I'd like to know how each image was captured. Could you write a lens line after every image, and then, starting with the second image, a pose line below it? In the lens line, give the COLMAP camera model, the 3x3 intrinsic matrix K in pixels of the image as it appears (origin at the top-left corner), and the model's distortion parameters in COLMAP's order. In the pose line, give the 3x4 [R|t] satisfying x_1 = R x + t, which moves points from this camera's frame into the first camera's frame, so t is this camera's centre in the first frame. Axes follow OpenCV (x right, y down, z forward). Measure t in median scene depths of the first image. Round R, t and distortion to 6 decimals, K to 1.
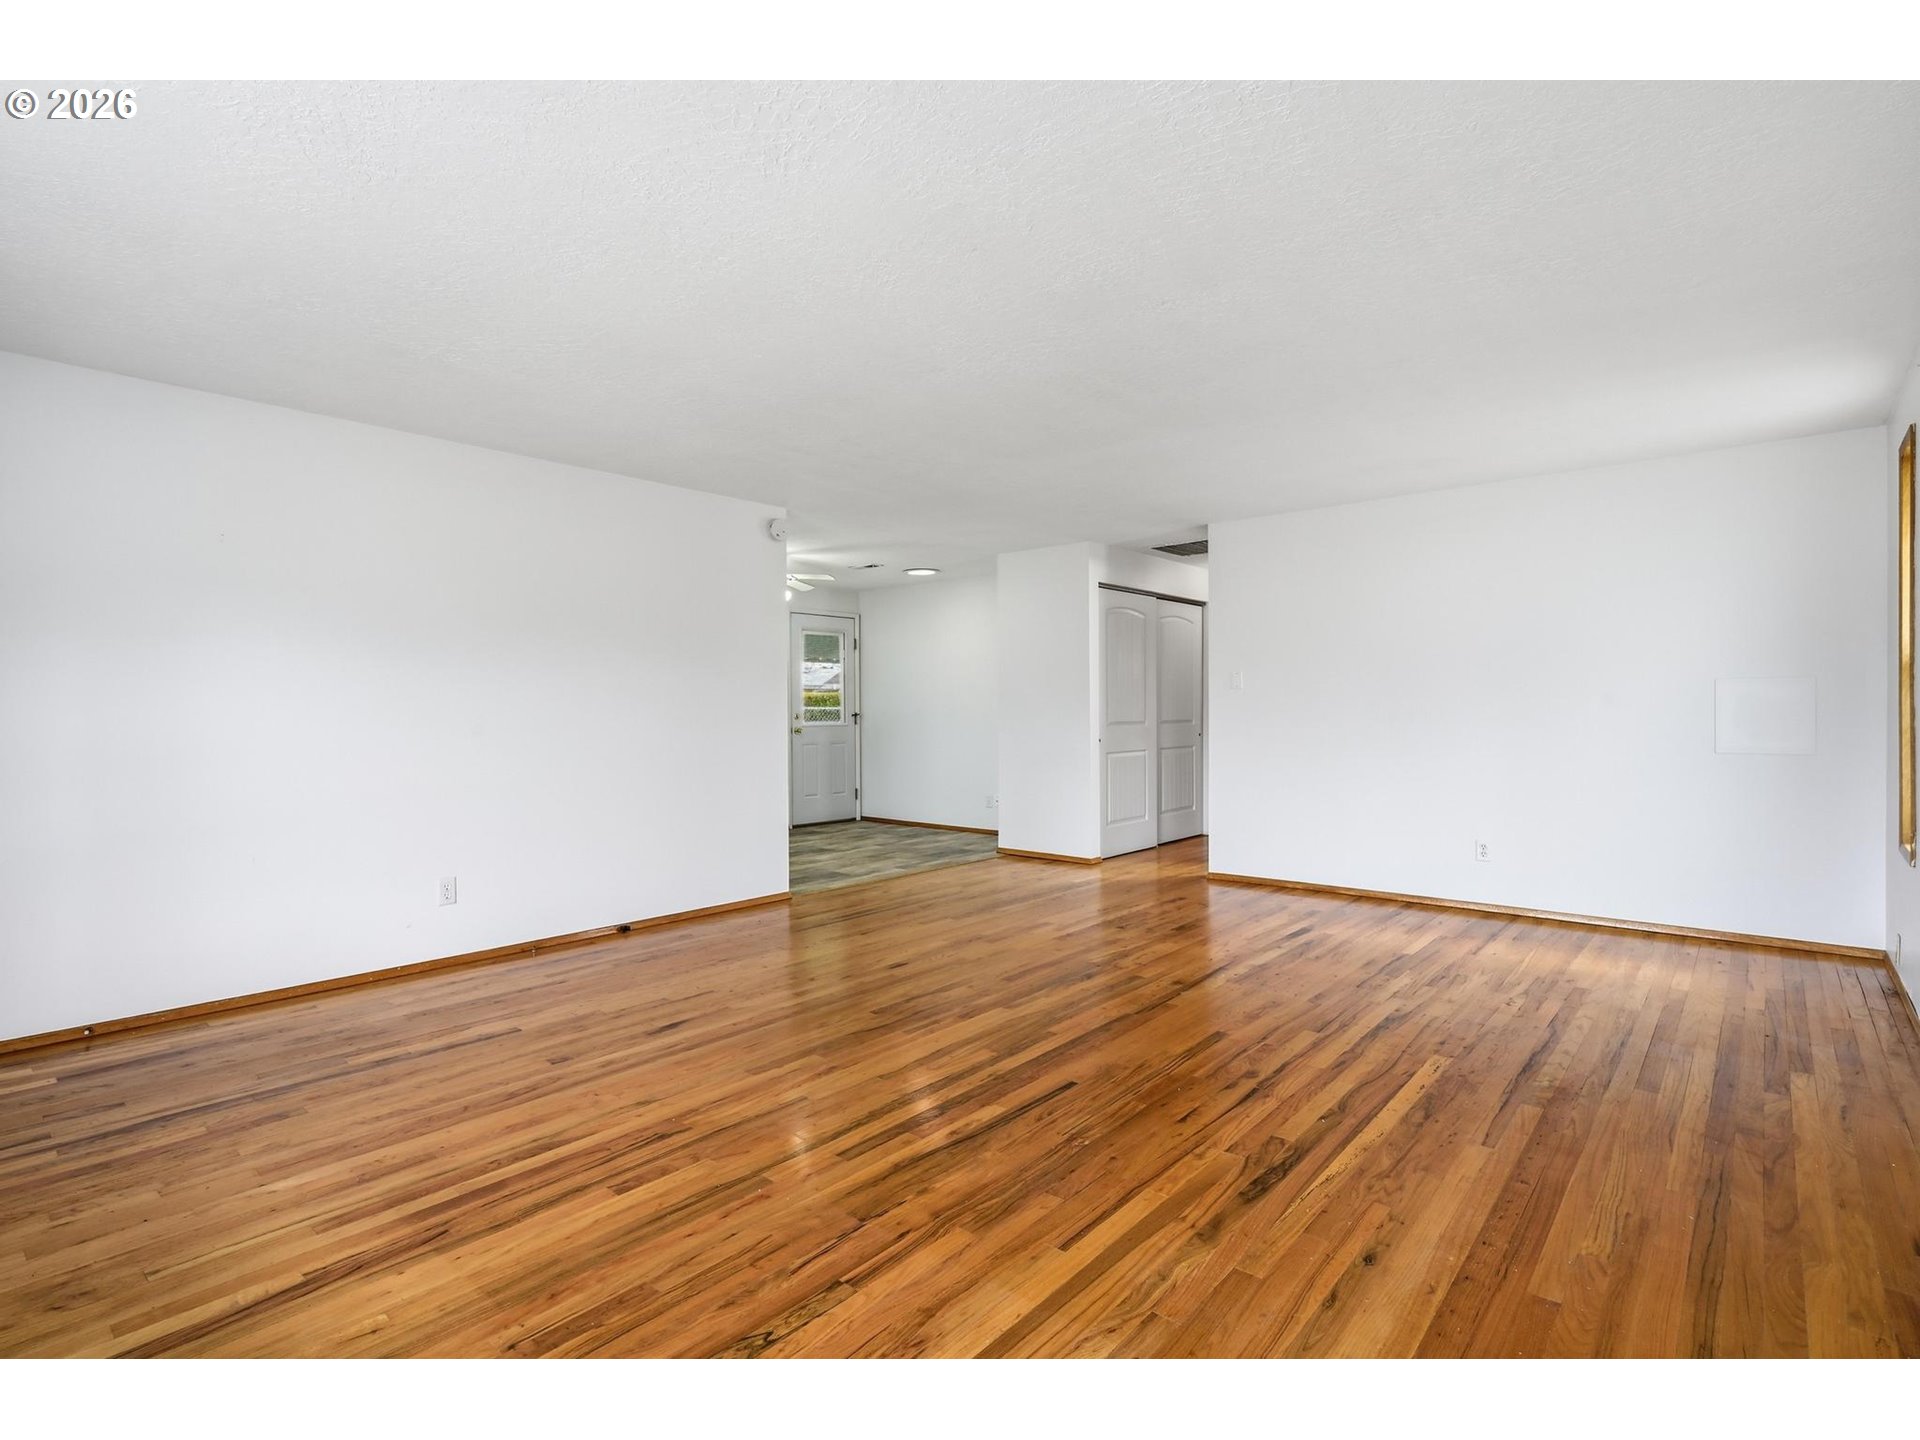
lens RADIAL K [[930.4, 0, 963.1], [0, 930.4, 713.8], [0, 0, 1]] dist [-0.000953, 0.000478]
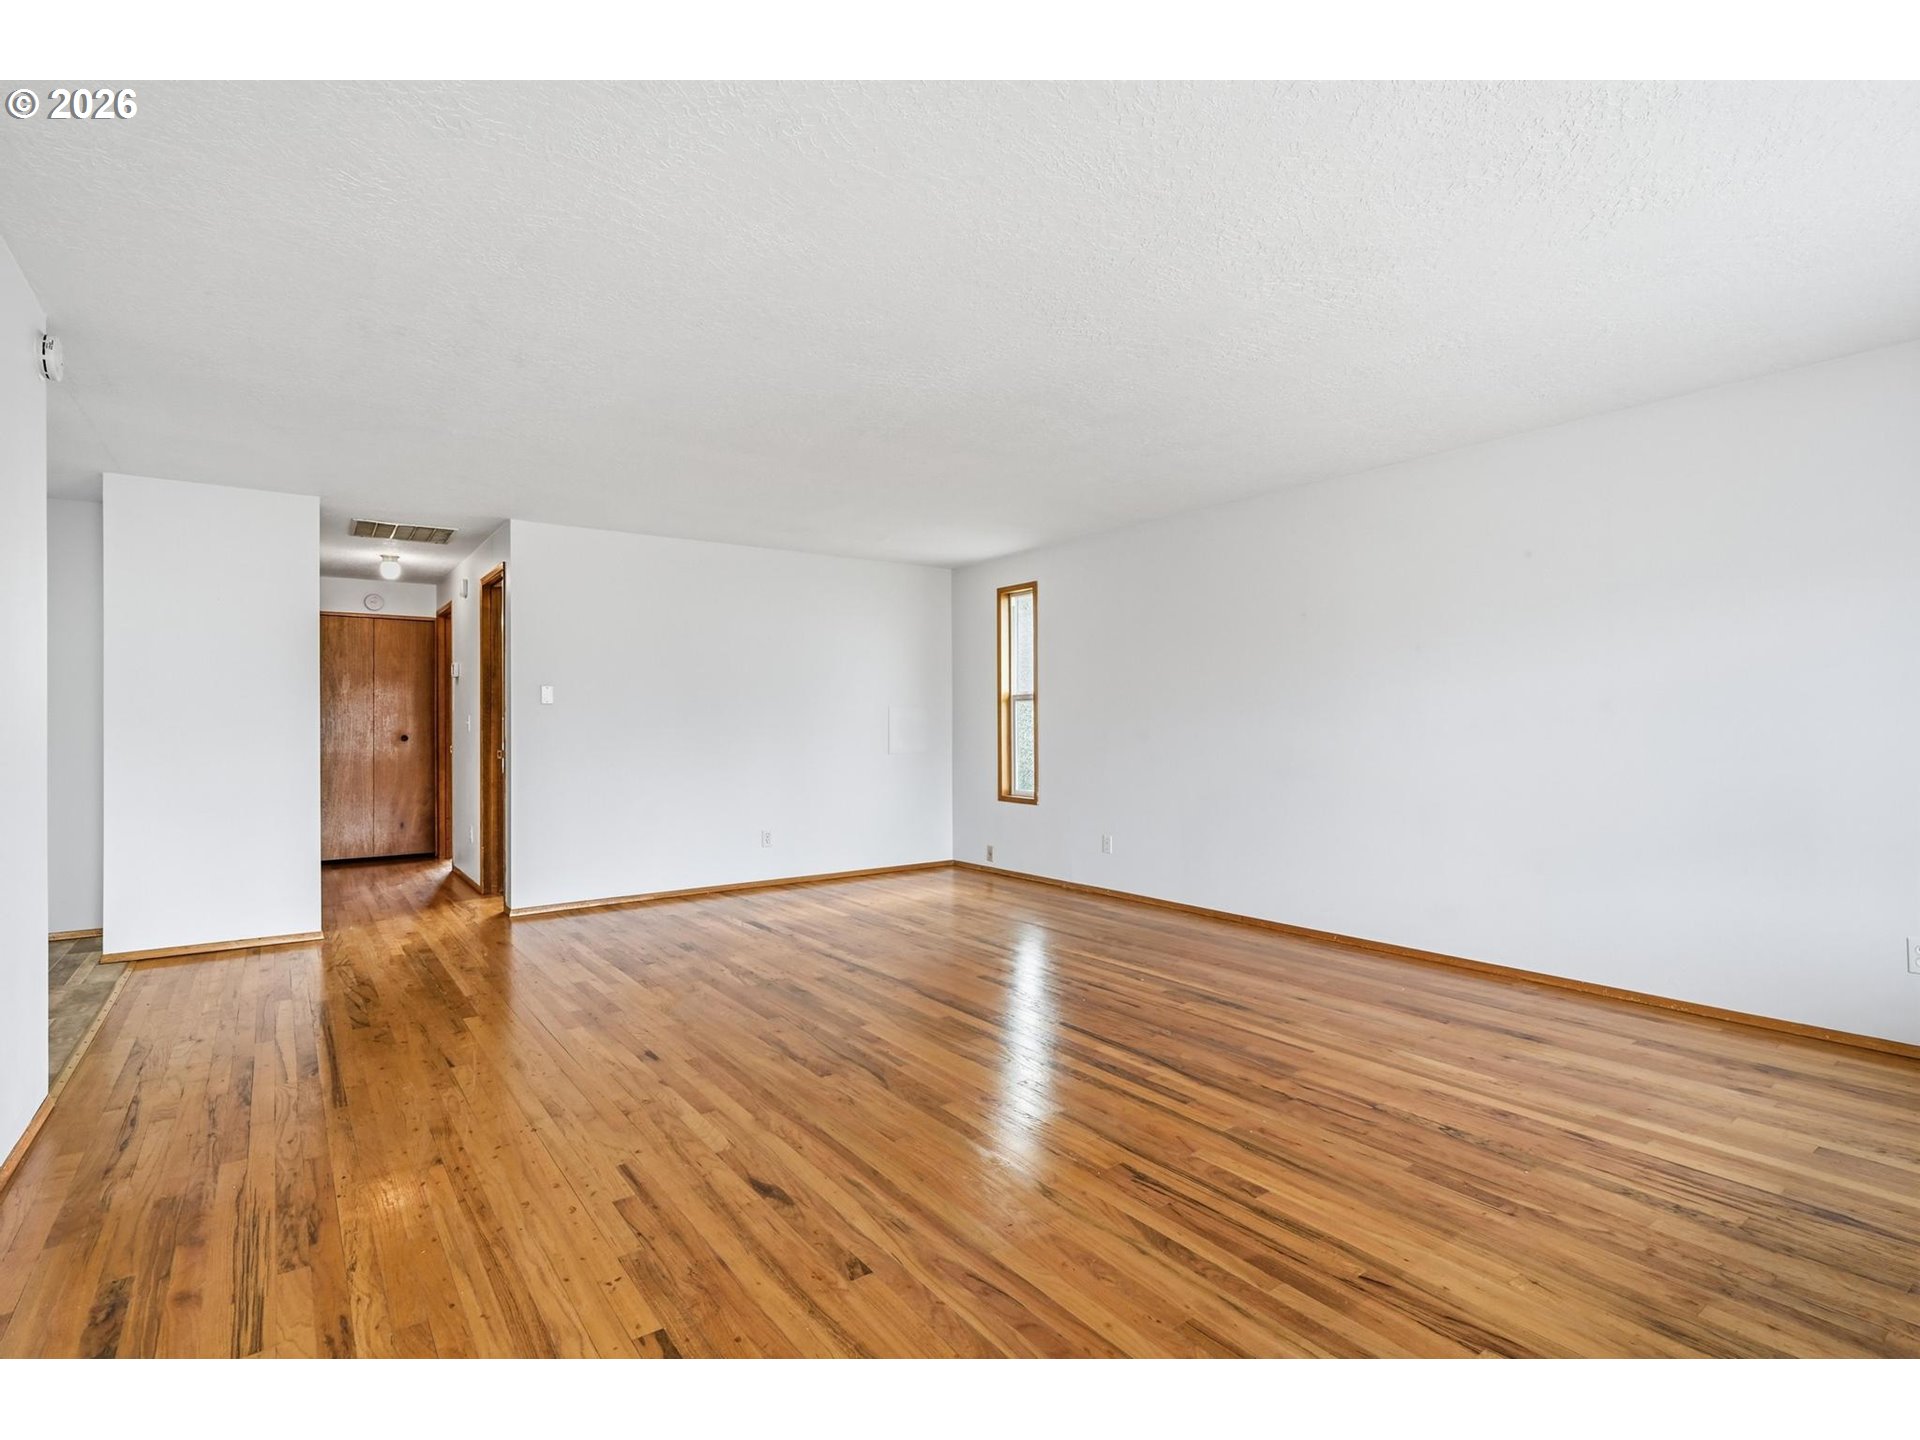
lens RADIAL K [[930.4, 0, 952.6], [0, 930.4, 719.5], [0, 0, 1]] dist [-0.000953, 0.000478]
pose [[0.234133, 0.009959, 0.972153, -1.130053], [0.009103, 0.999881, -0.012435, 0.006876], [-0.972162, 0.011761, 0.234015, 0.850975]]
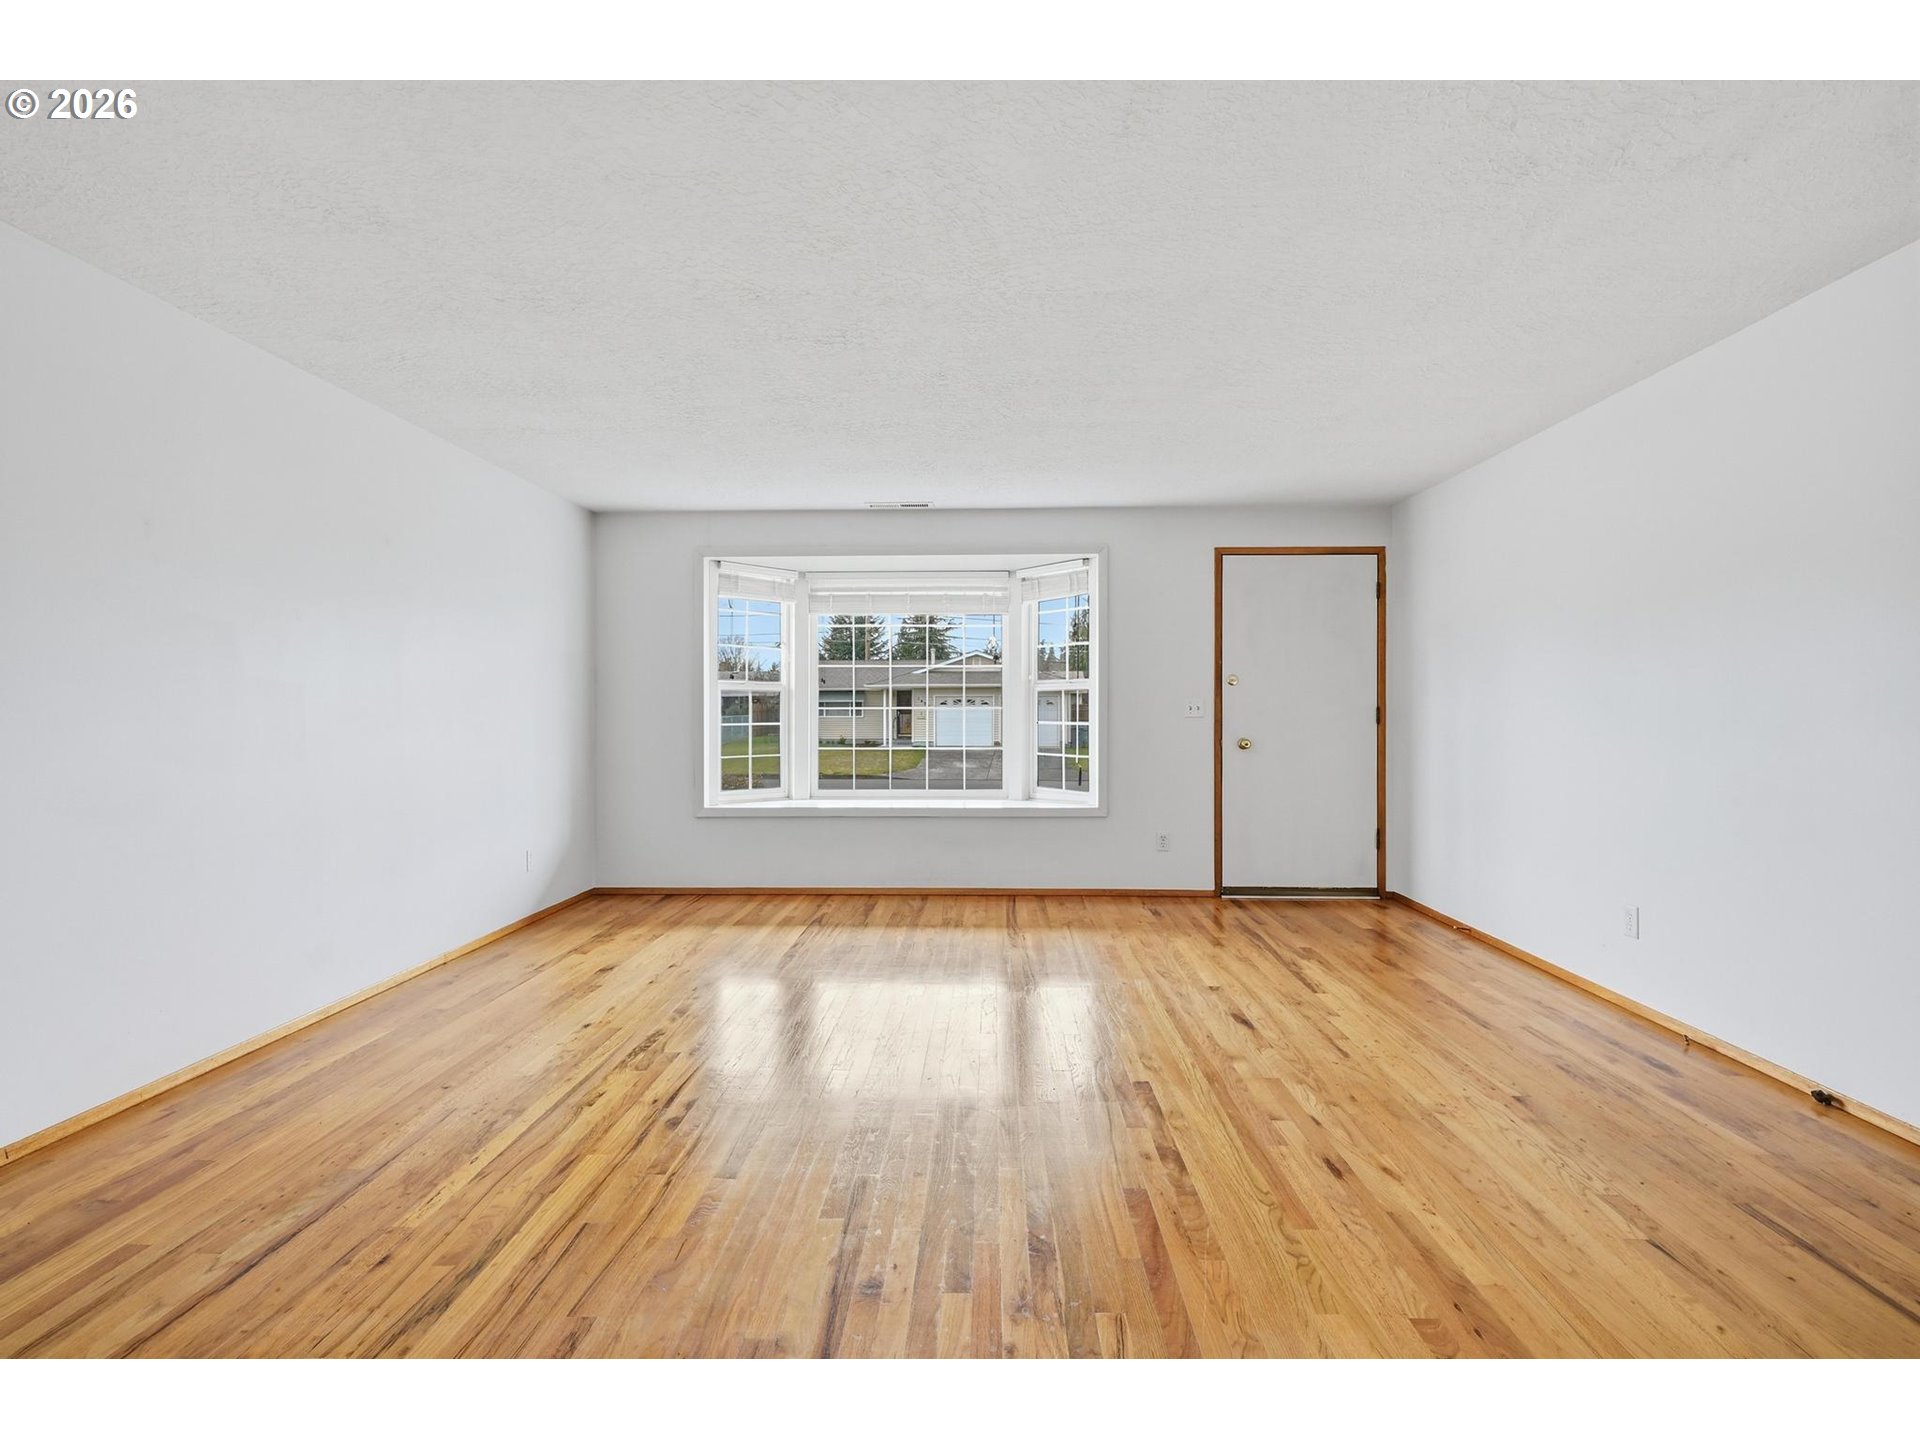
lens RADIAL K [[930.4, 0, 963.5], [0, 930.4, 709.9], [0, 0, 1]] dist [-0.000953, 0.000478]
pose [[-0.777933, 0.005843, -0.628320, 0.670606], [0.005000, 0.999983, 0.003109, -0.011688], [0.628327, -0.000723, -0.777949, 1.922119]]
